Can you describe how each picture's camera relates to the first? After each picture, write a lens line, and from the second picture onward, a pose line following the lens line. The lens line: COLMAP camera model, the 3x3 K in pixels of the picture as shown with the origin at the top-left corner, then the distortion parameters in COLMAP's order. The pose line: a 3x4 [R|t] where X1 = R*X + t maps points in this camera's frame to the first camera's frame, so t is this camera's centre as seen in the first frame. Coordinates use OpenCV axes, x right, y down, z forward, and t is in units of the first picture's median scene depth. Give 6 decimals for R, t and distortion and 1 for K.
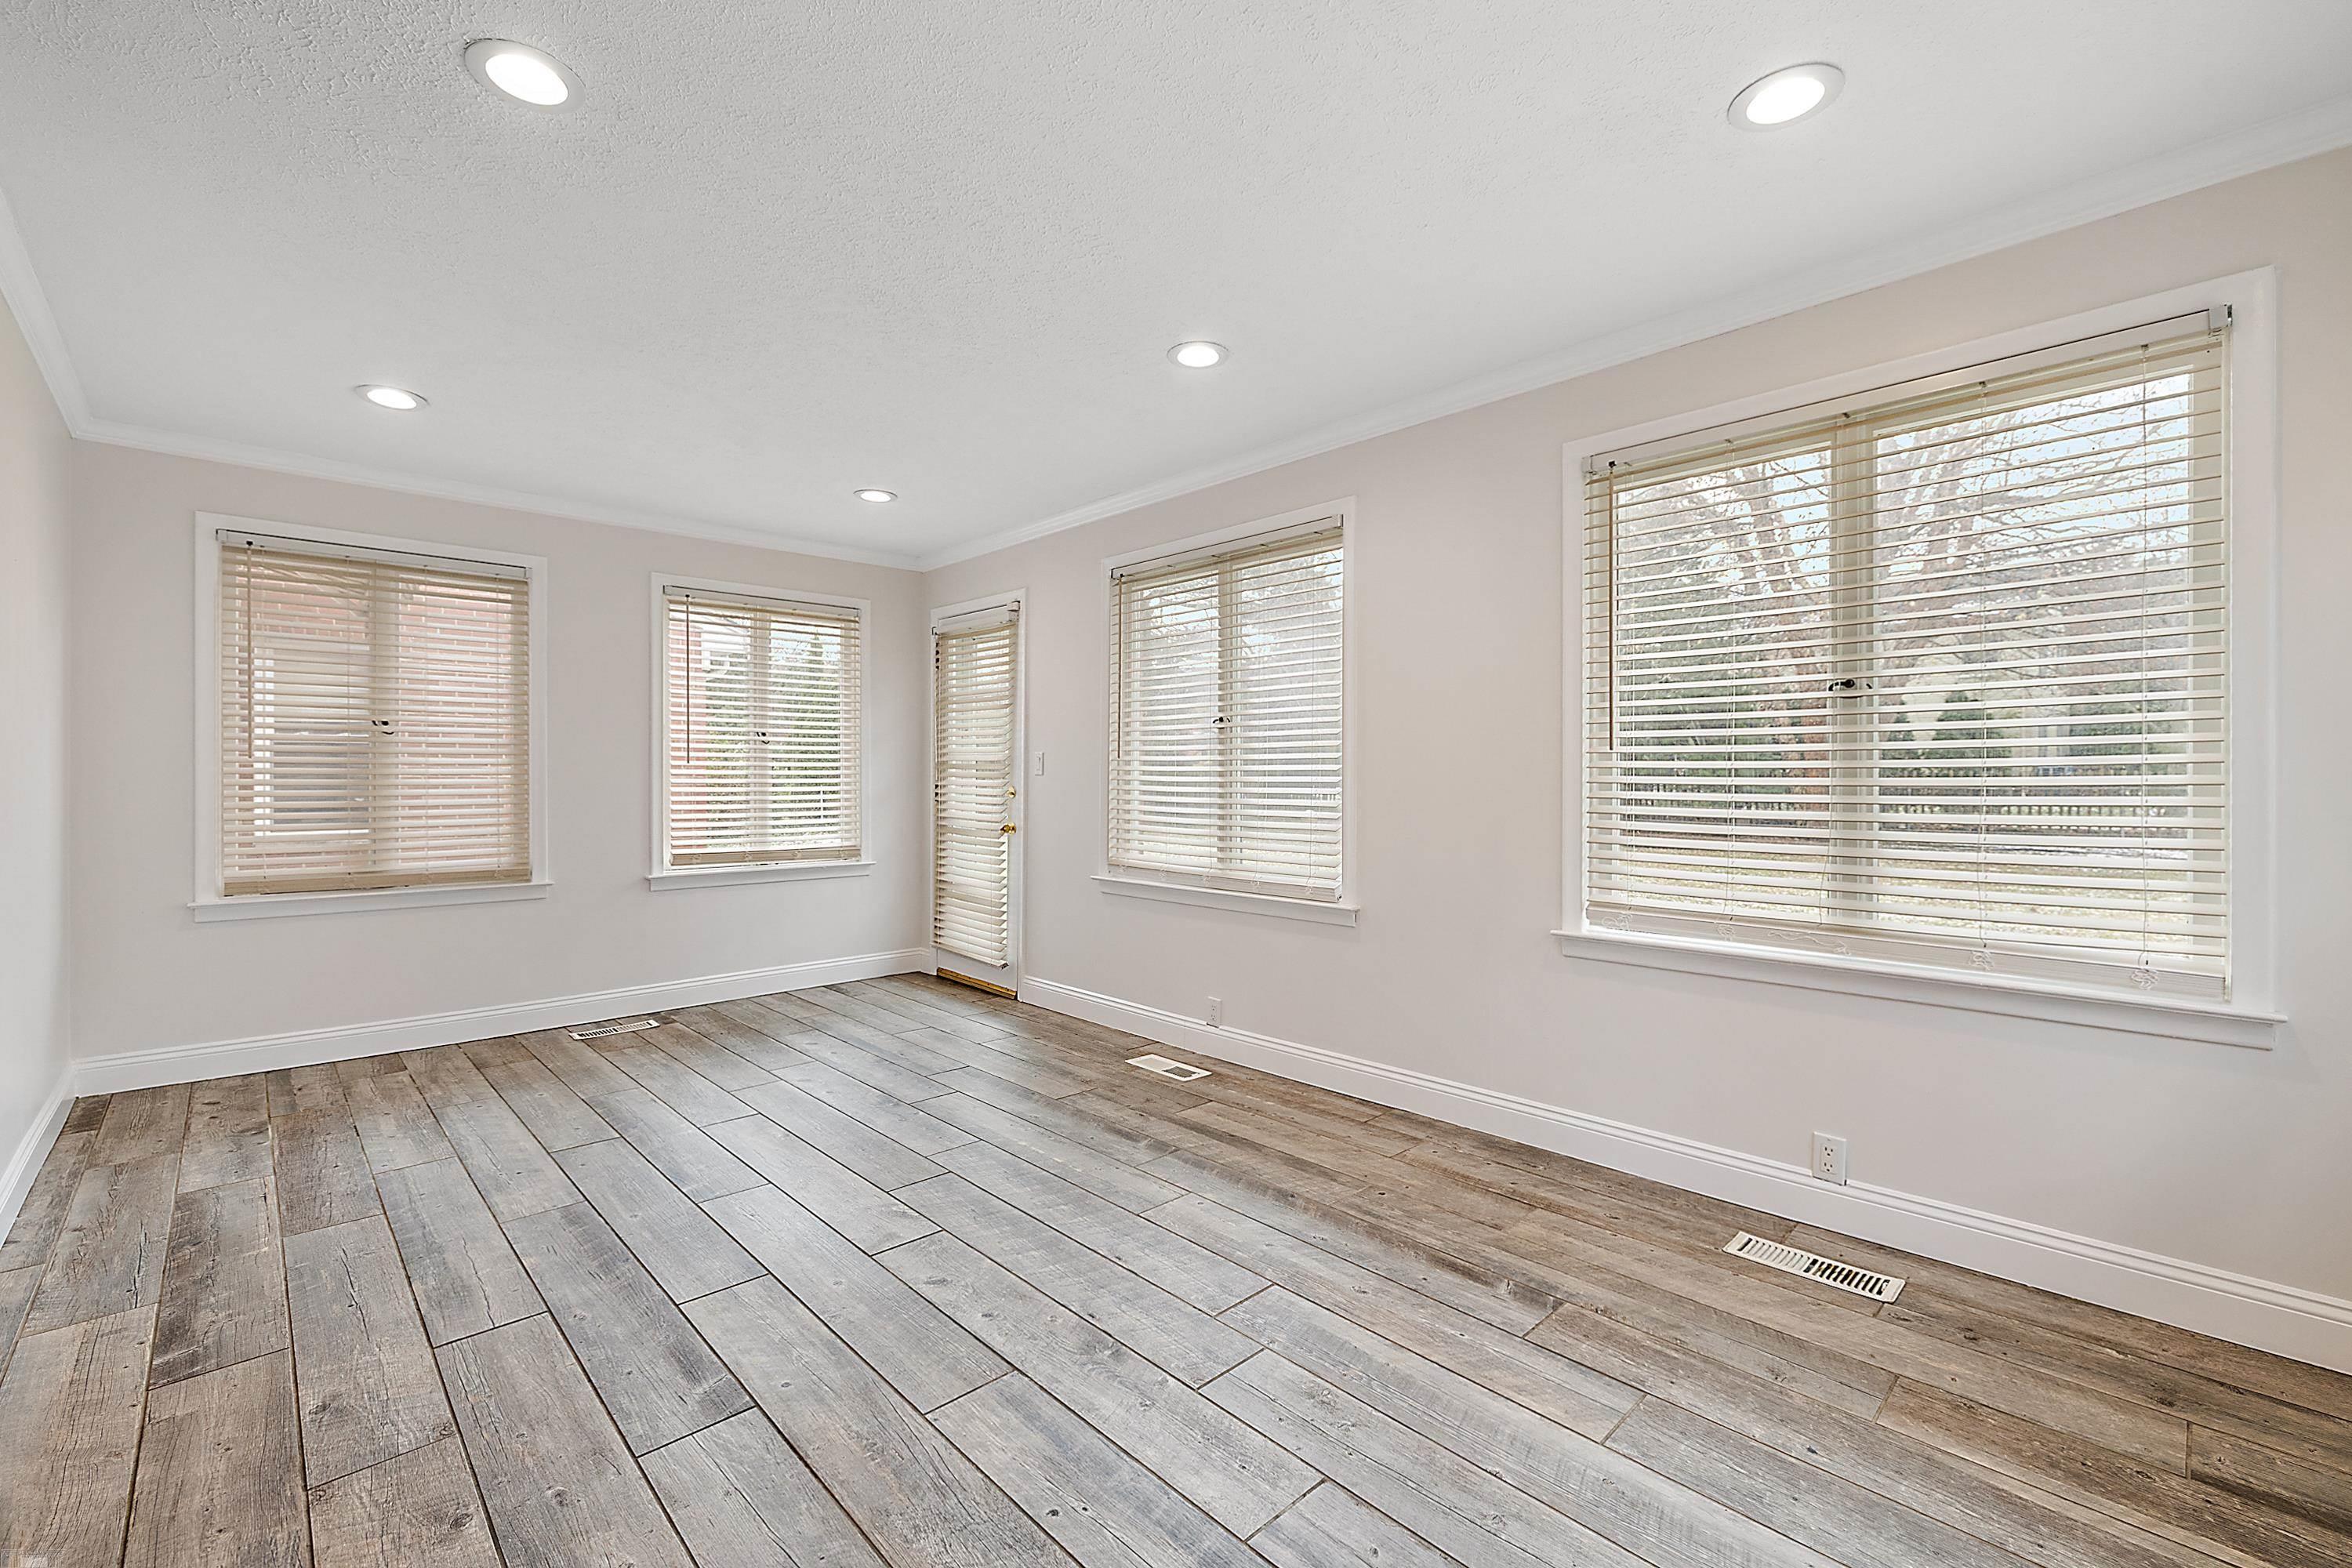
lens RADIAL K [[995.8, 0, 1189.4], [0, 995.8, 779.2], [0, 0, 1]] dist [-0.000854, 0.000044]
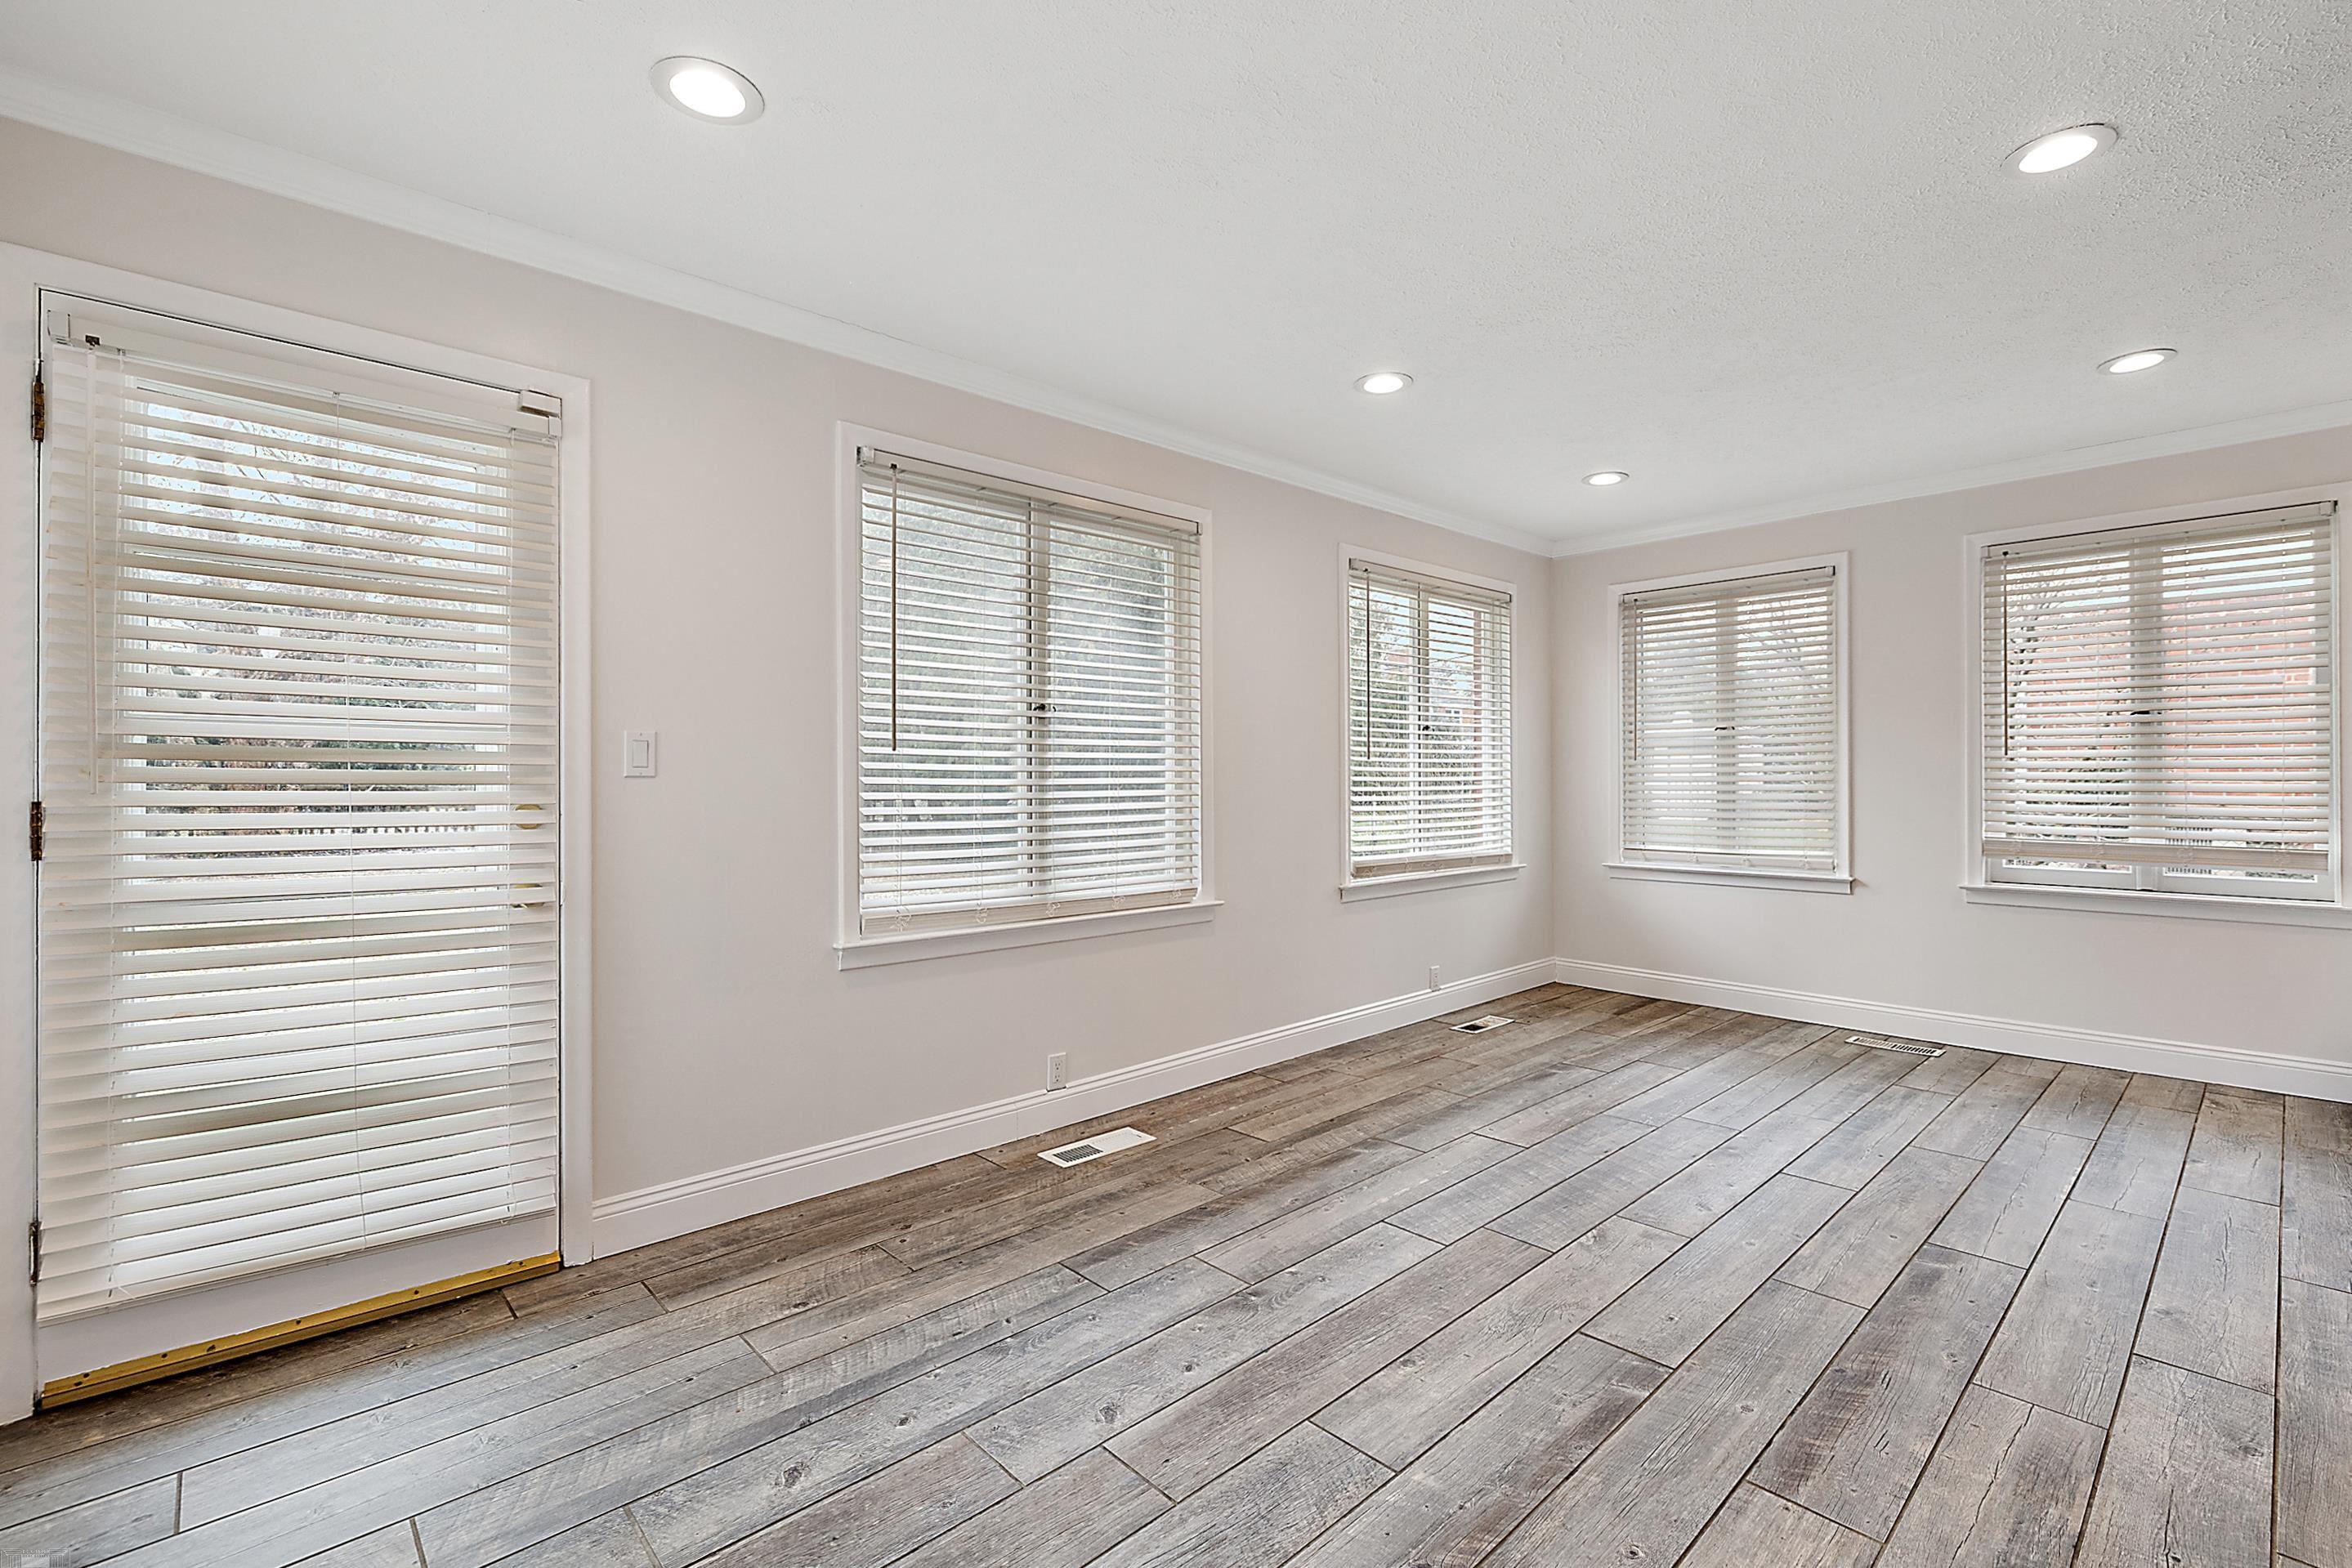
lens RADIAL K [[1075.7, 0, 1188.2], [0, 1075.7, 776.2], [0, 0, 1]] dist [0.004004, 0.000212]
pose [[-0.013630, 0.000760, 0.999907, -1.141586], [0.005289, 0.999986, -0.000688, -0.004424], [-0.999893, 0.005279, -0.013634, 1.221759]]
